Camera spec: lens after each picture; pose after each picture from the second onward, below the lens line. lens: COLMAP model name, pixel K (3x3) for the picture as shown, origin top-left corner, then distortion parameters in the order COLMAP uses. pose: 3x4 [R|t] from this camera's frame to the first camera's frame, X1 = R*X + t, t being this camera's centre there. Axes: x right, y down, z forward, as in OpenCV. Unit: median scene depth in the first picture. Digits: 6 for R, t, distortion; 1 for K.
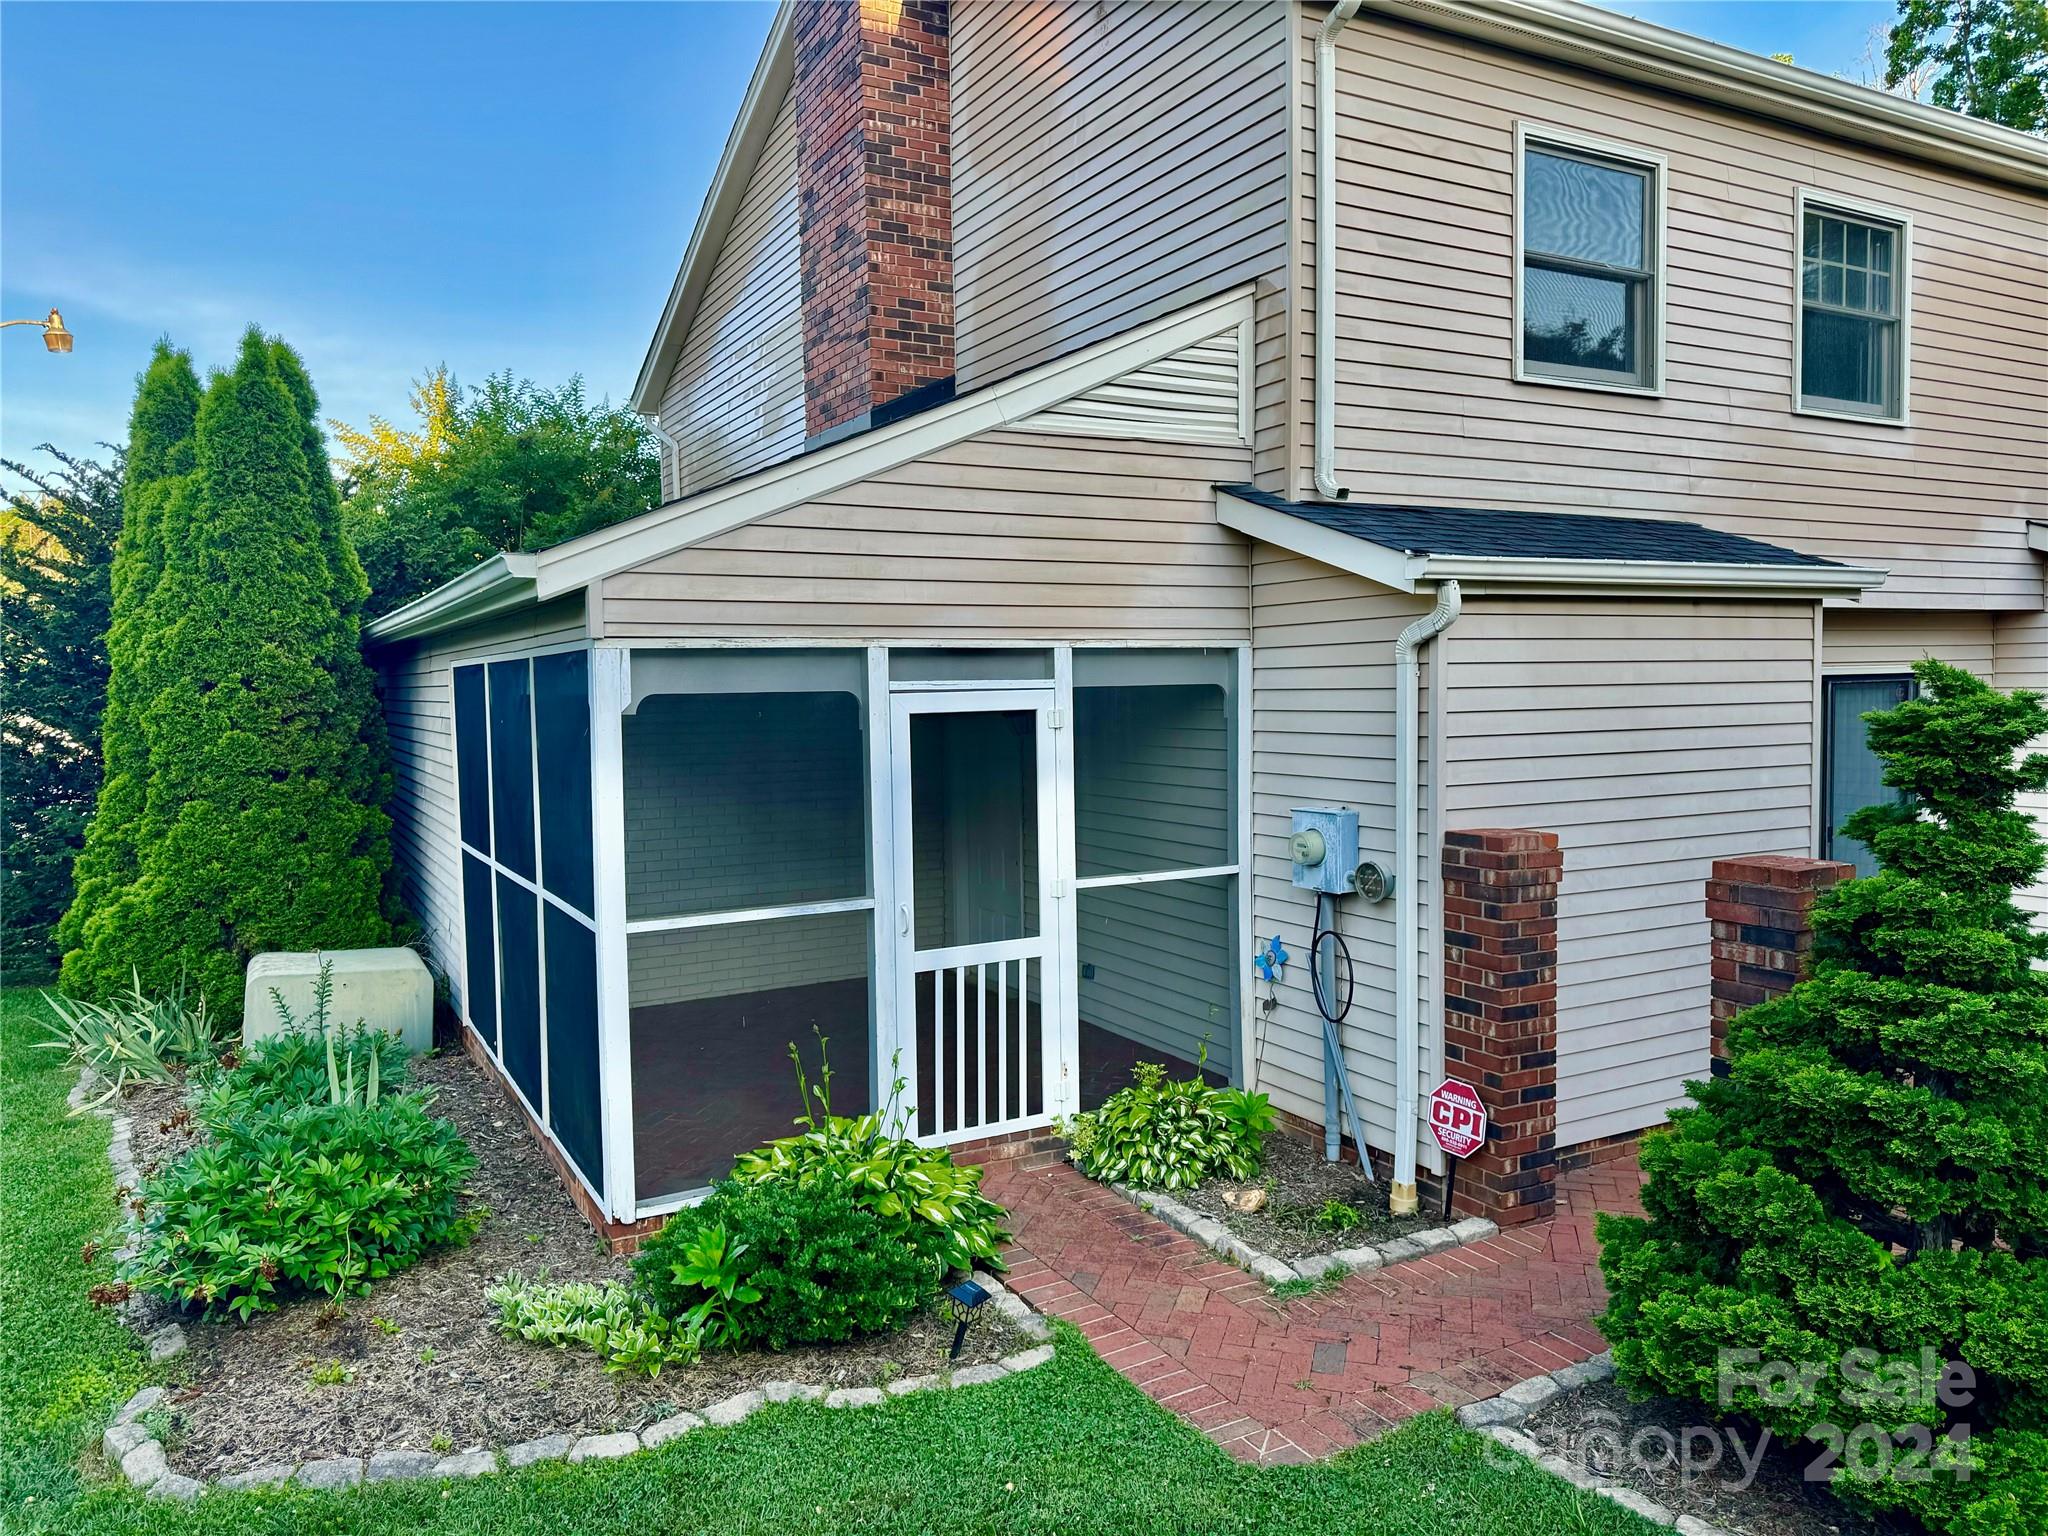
lens RADIAL K [[1447.8, 0, 1024.0], [0, 1447.8, 768.0], [0, 0, 1]] dist [0.047031, -0.048955]
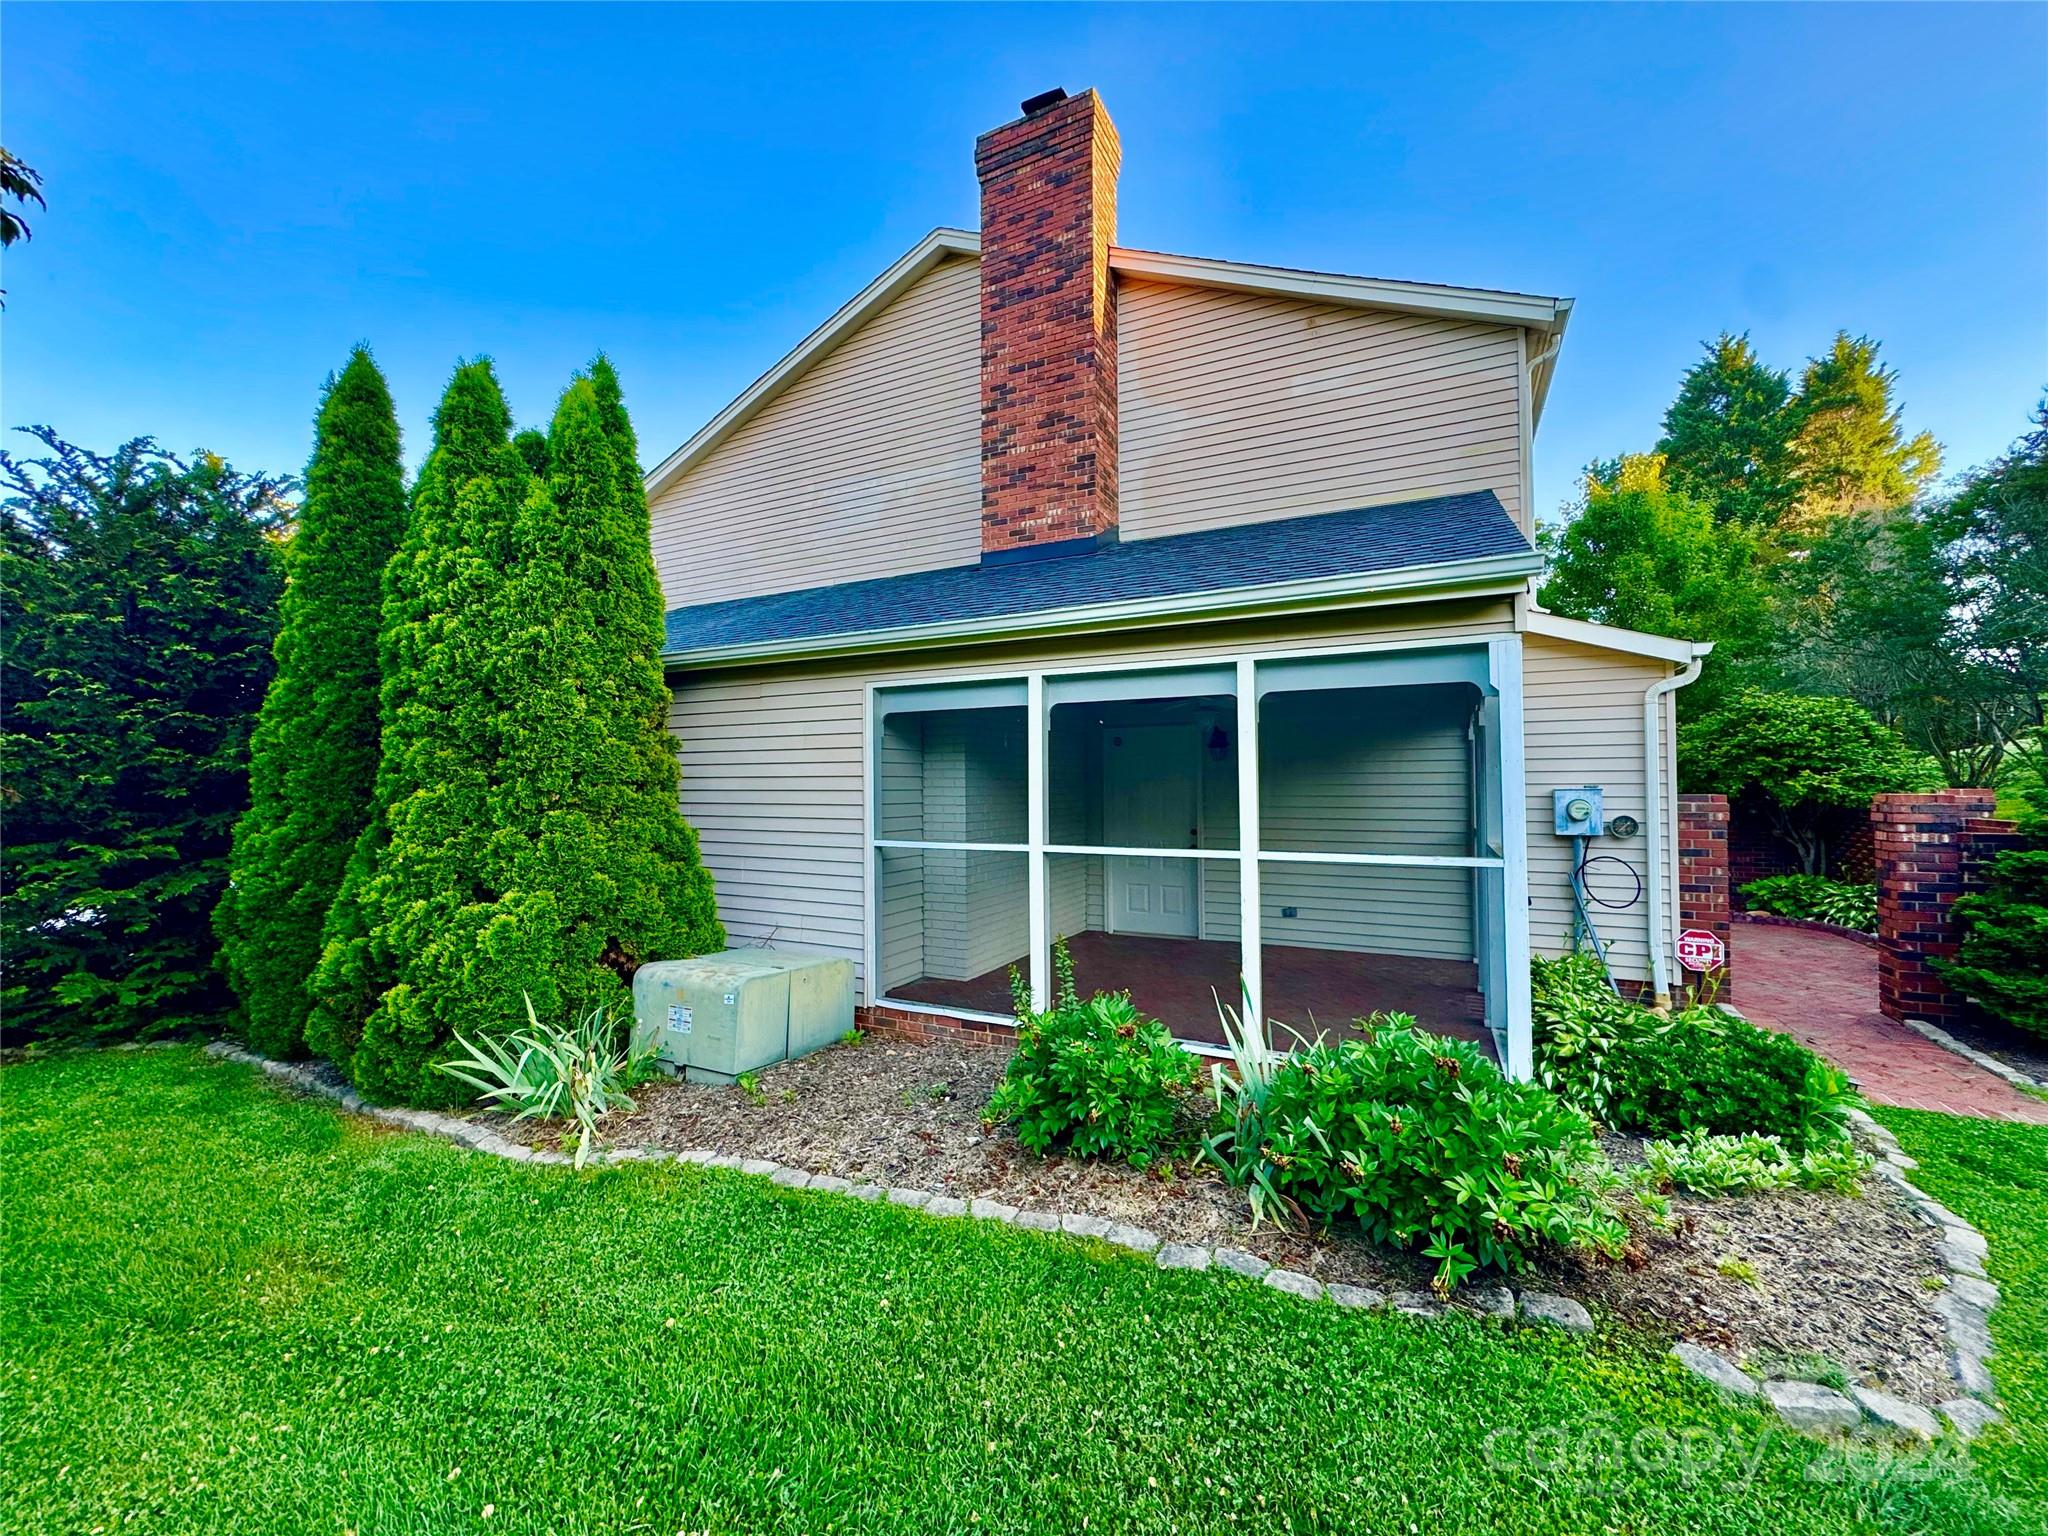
lens RADIAL K [[815.0, 0, 1024.0], [0, 815.0, 768.0], [0, 0, 1]] dist [-0.001819, 0.000547]
pose [[0.822035, 0.023626, 0.568947, -0.656404], [0.025093, 0.996665, -0.077643, 0.046203], [-0.568884, 0.078102, 0.818701, 0.415783]]
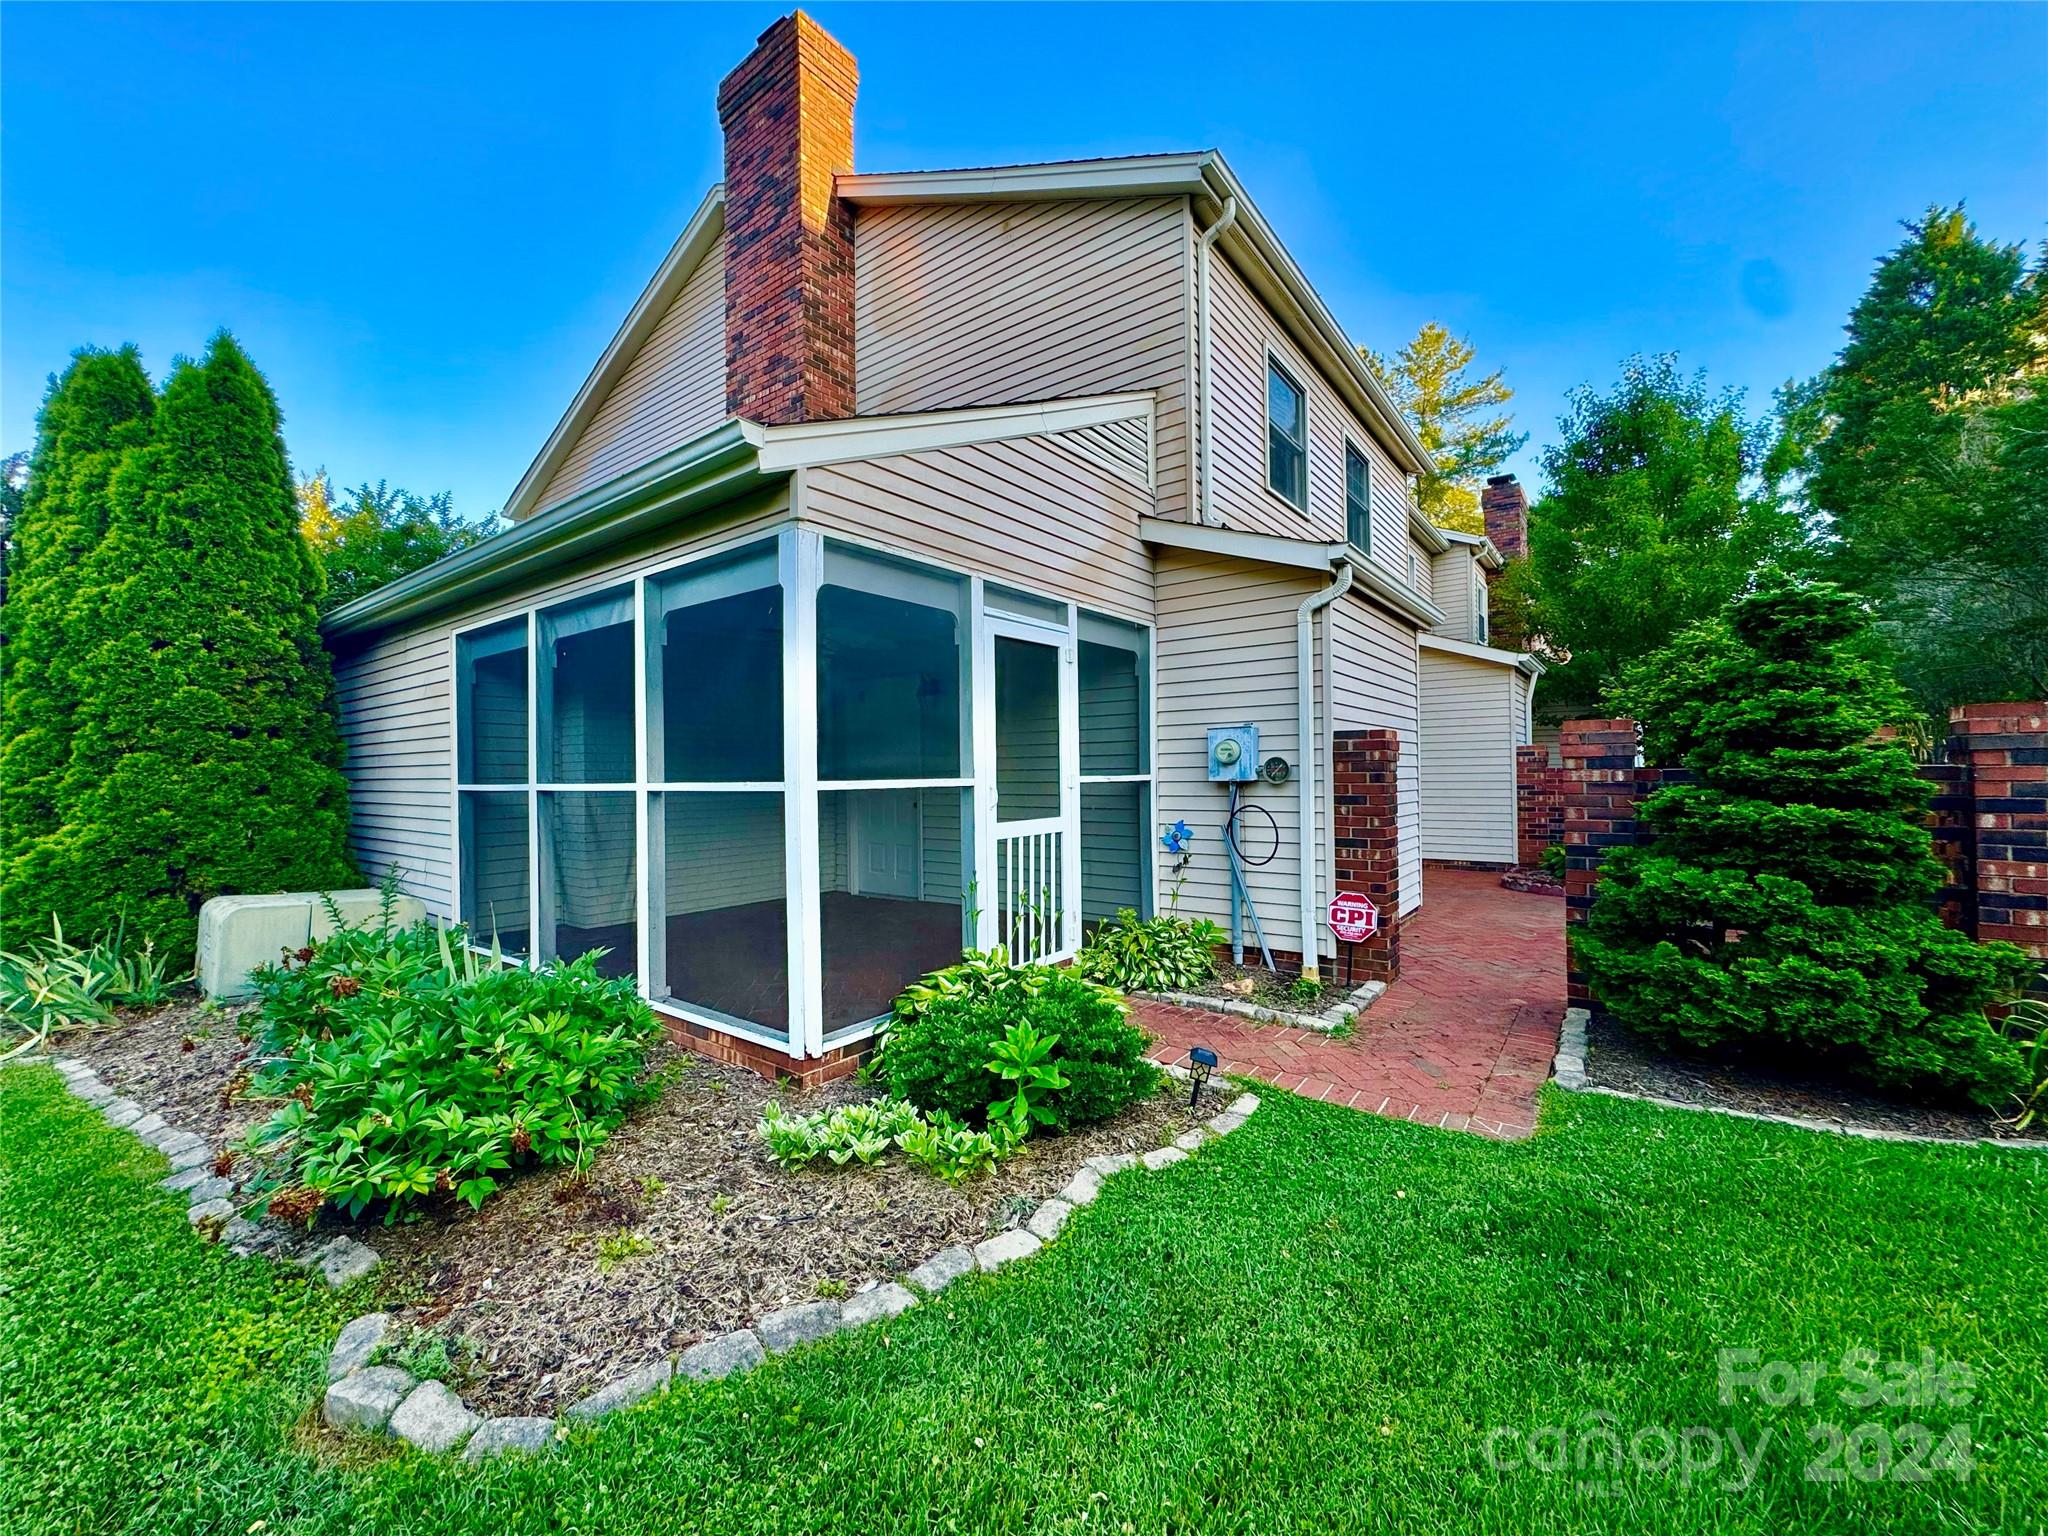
lens RADIAL K [[811.1, 0, 1024.0], [0, 811.1, 768.0], [0, 0, 1]] dist [-0.001336, 0.000522]
pose [[0.913293, 0.008707, 0.407210, -0.240742], [0.020228, 0.997568, -0.066696, 0.089230], [-0.406800, 0.069150, 0.910896, 0.236158]]
